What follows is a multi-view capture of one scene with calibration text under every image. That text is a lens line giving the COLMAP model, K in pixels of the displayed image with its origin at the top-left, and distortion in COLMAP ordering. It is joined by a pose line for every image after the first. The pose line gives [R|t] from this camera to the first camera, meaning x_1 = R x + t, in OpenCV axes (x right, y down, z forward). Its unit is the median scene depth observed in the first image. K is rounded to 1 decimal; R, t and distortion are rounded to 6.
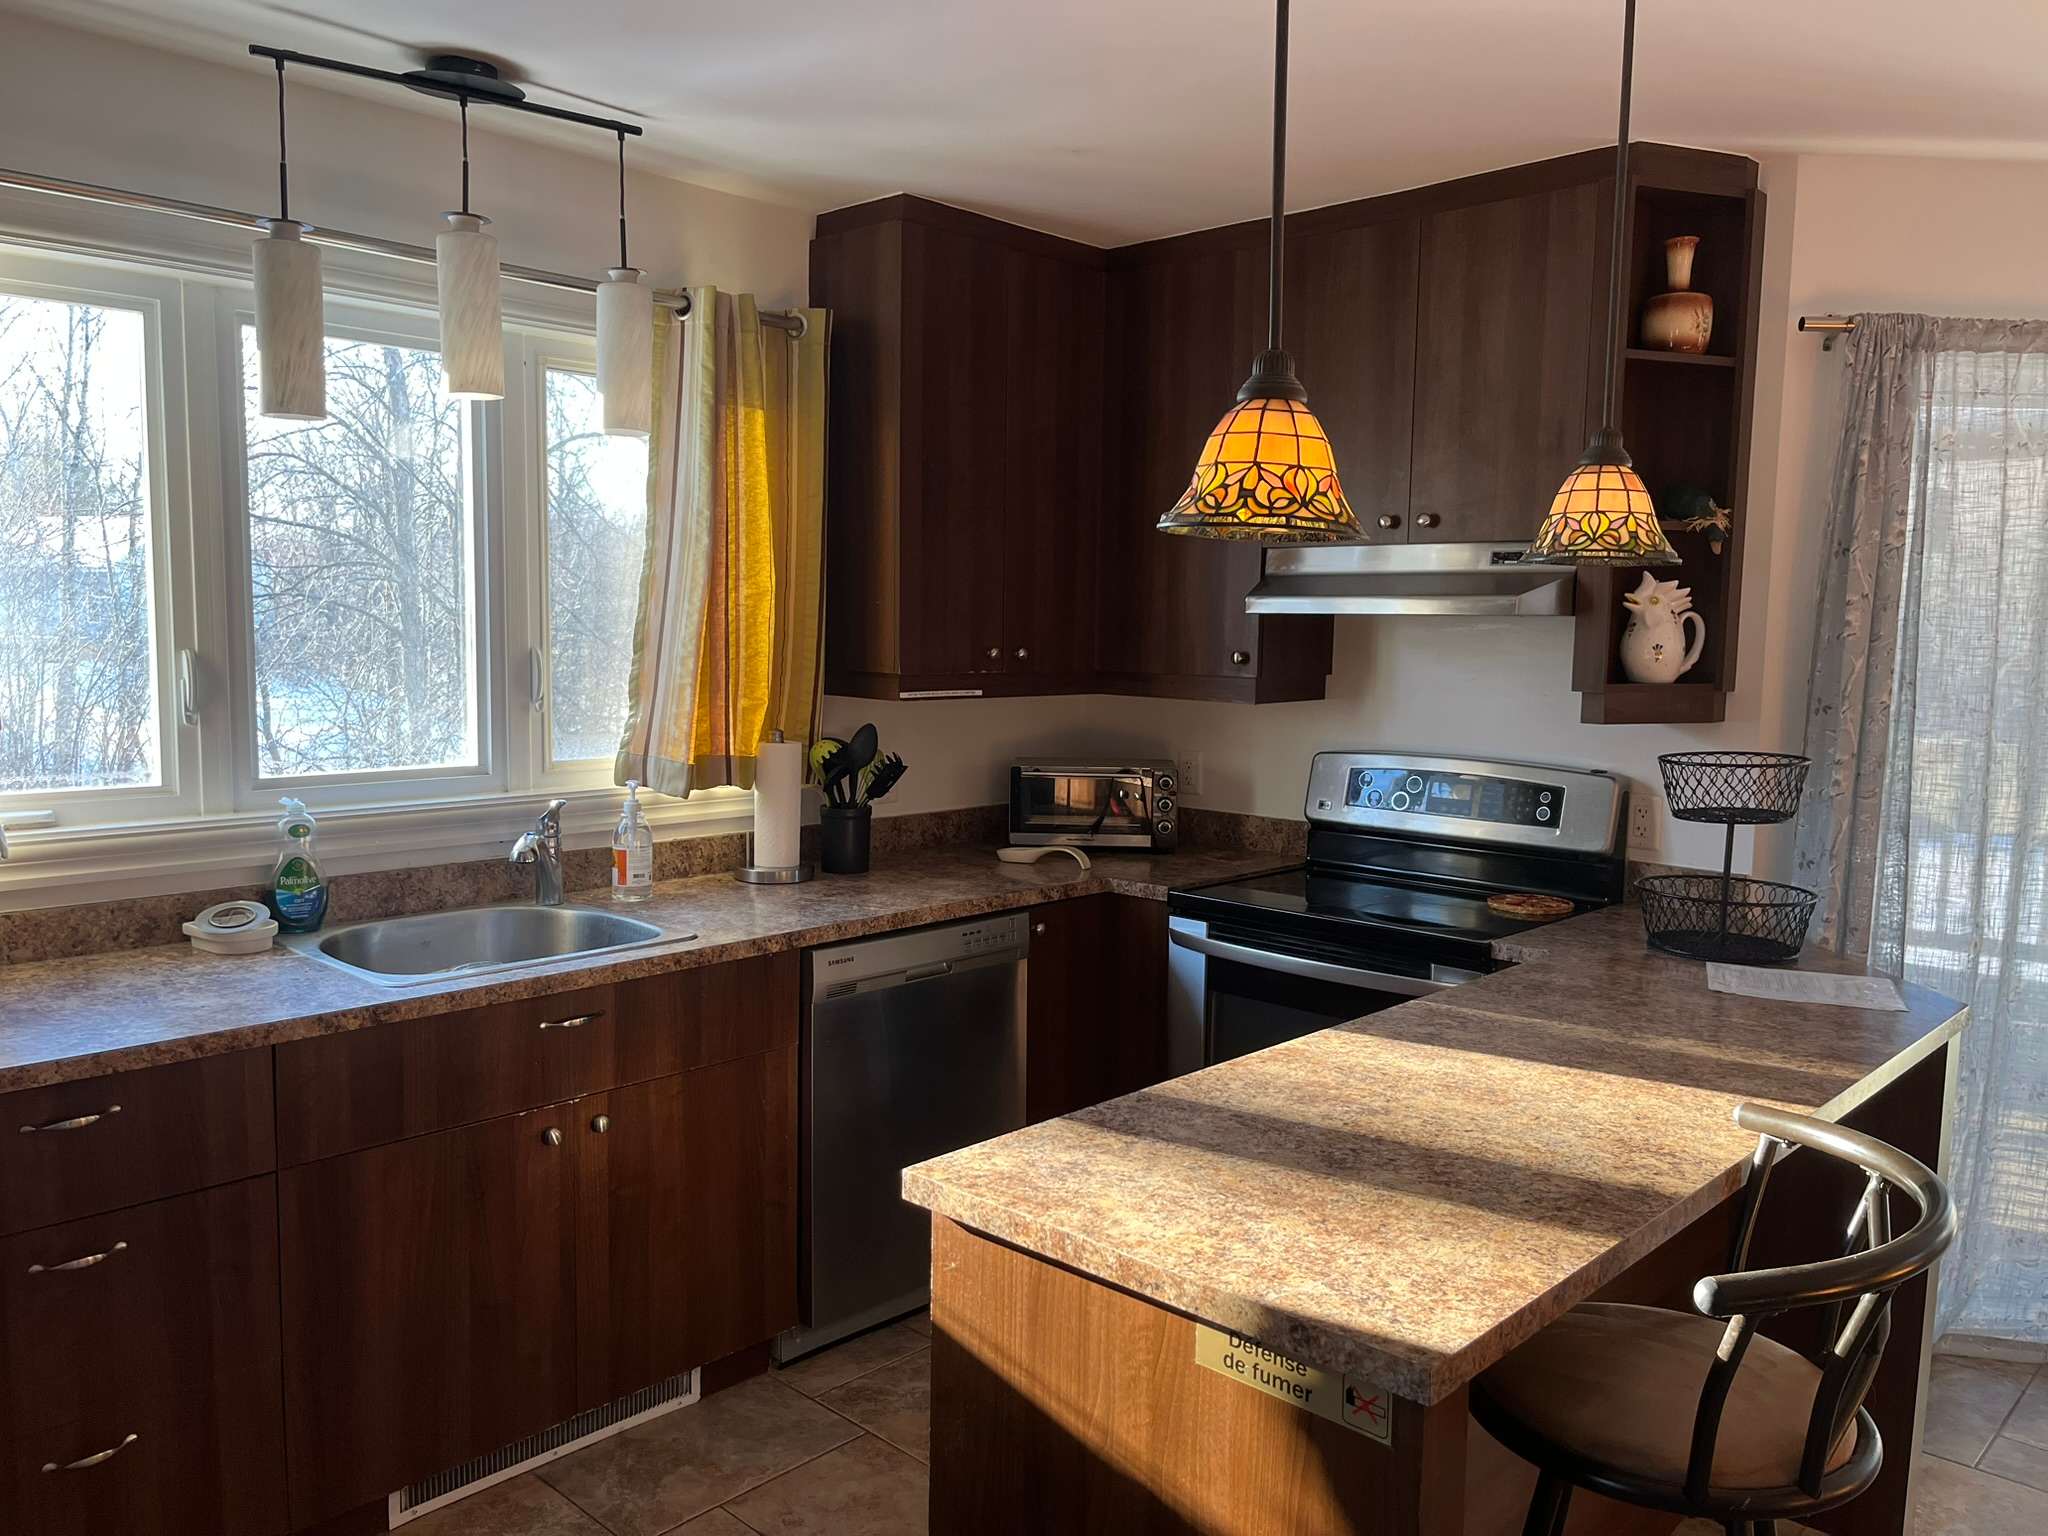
lens RADIAL K [[1540.9, 0, 1026.0], [0, 1540.9, 774.0], [0, 0, 1]] dist [-0.008509, -0.004904]
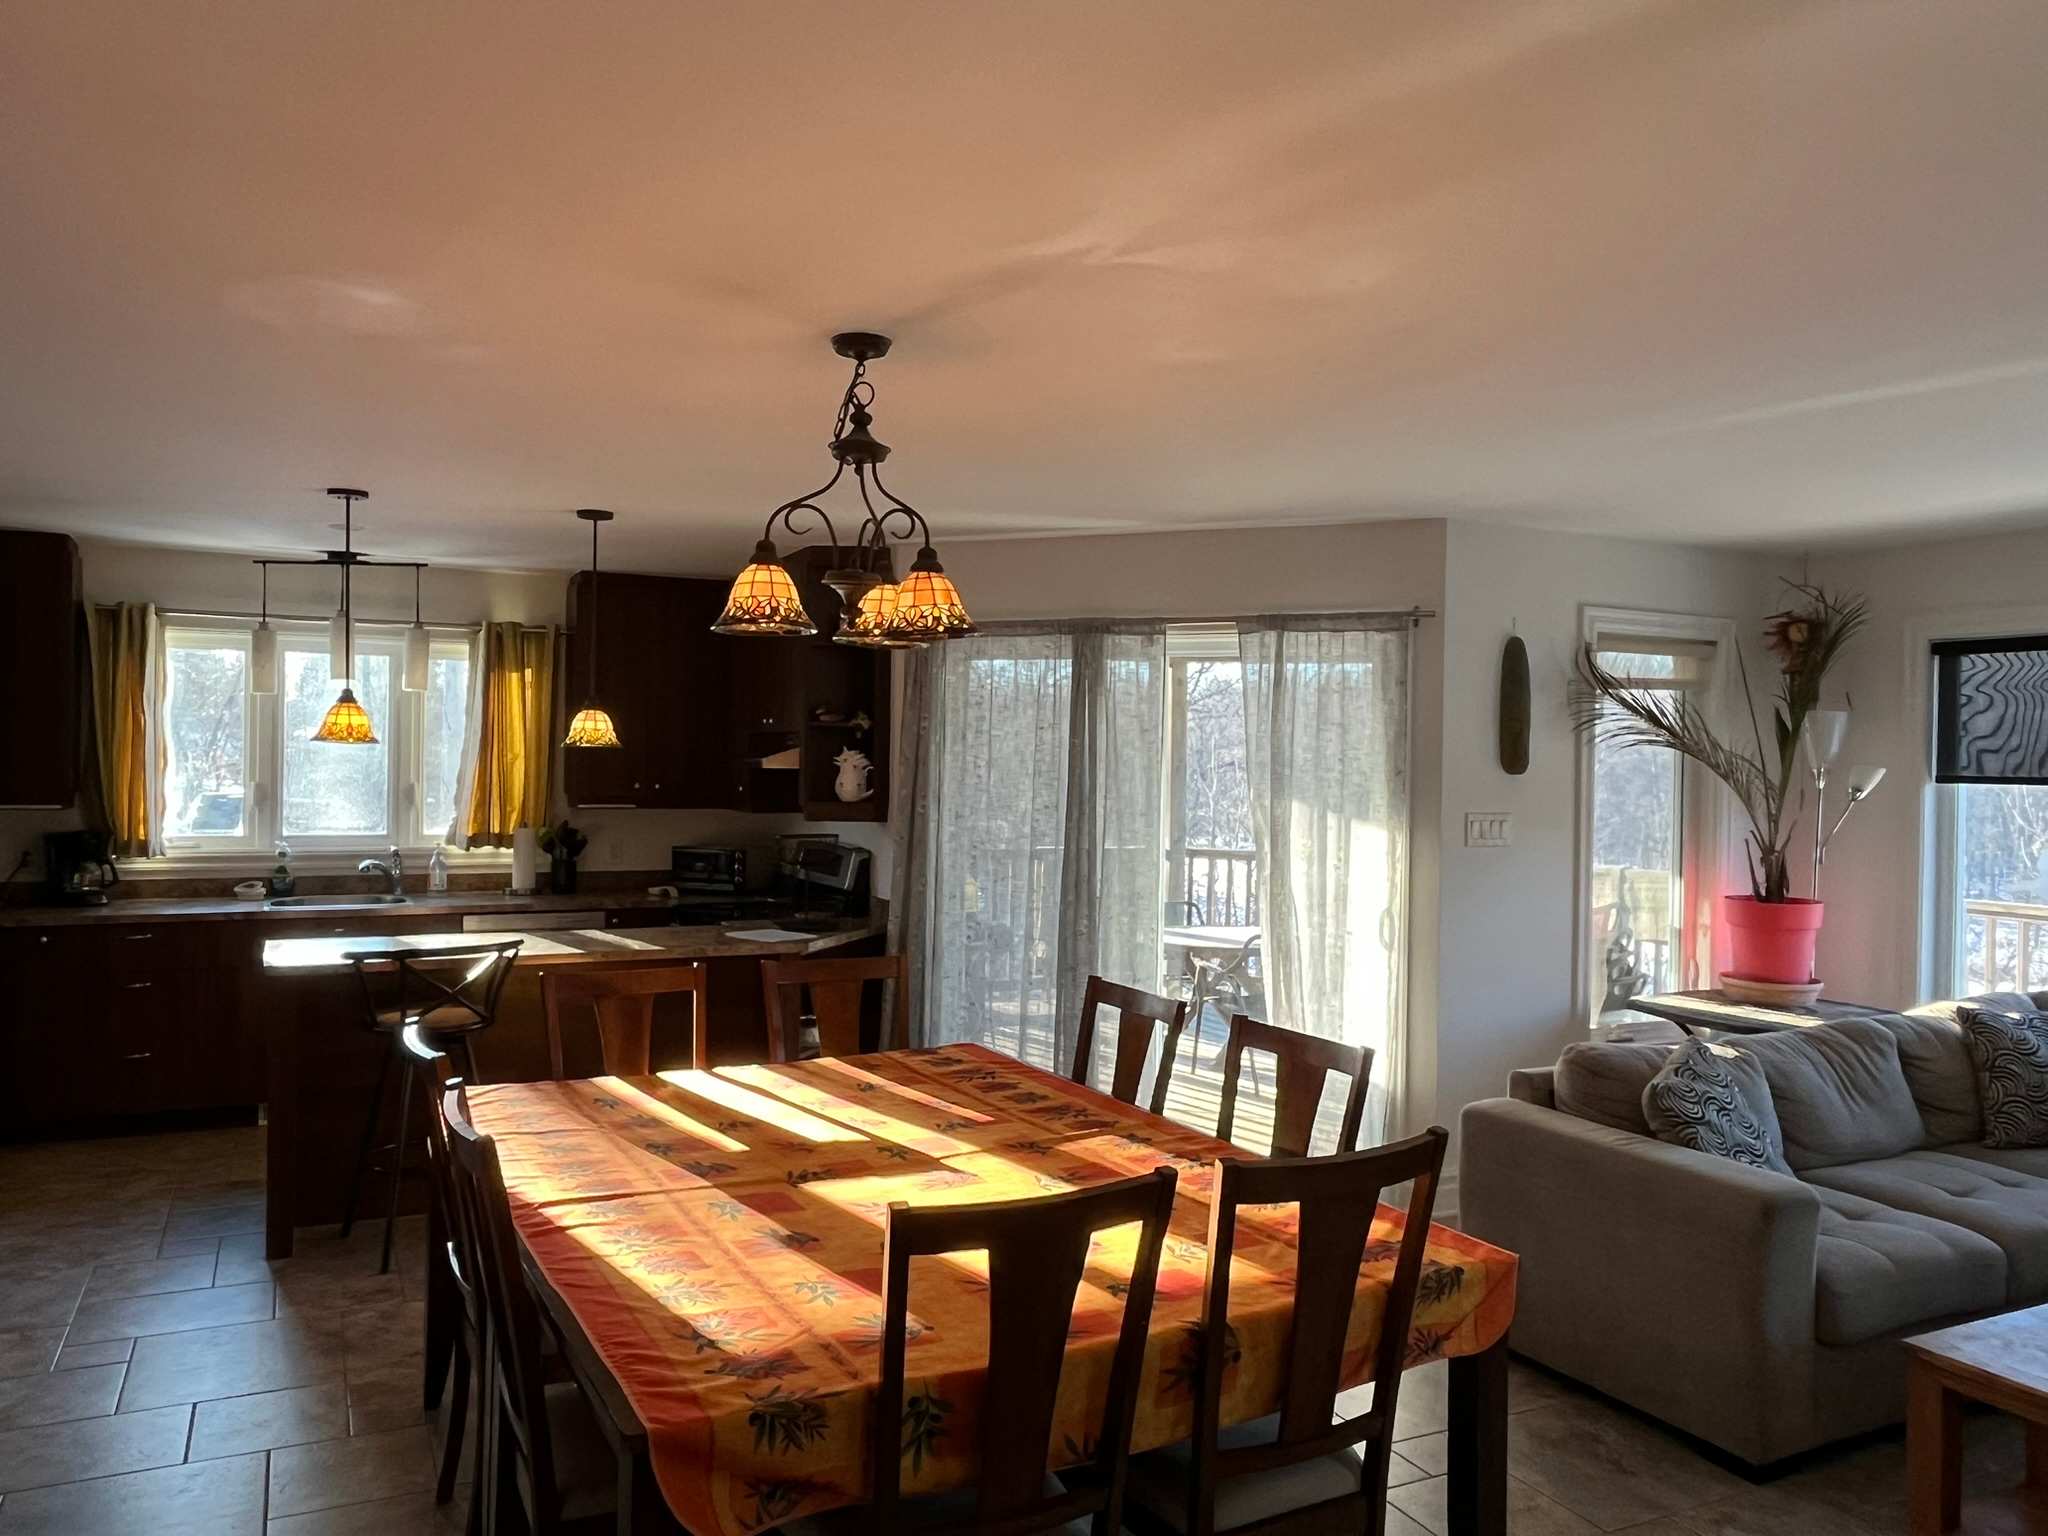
lens RADIAL K [[1535.0, 0, 1022.6], [0, 1535.0, 764.0], [0, 0, 1]] dist [-0.005557, -0.000618]
pose [[0.935883, -0.000625, -0.352310, 1.294000], [-0.035487, 0.994745, -0.096033, 0.073754], [0.350519, 0.102378, 0.930943, -0.763976]]
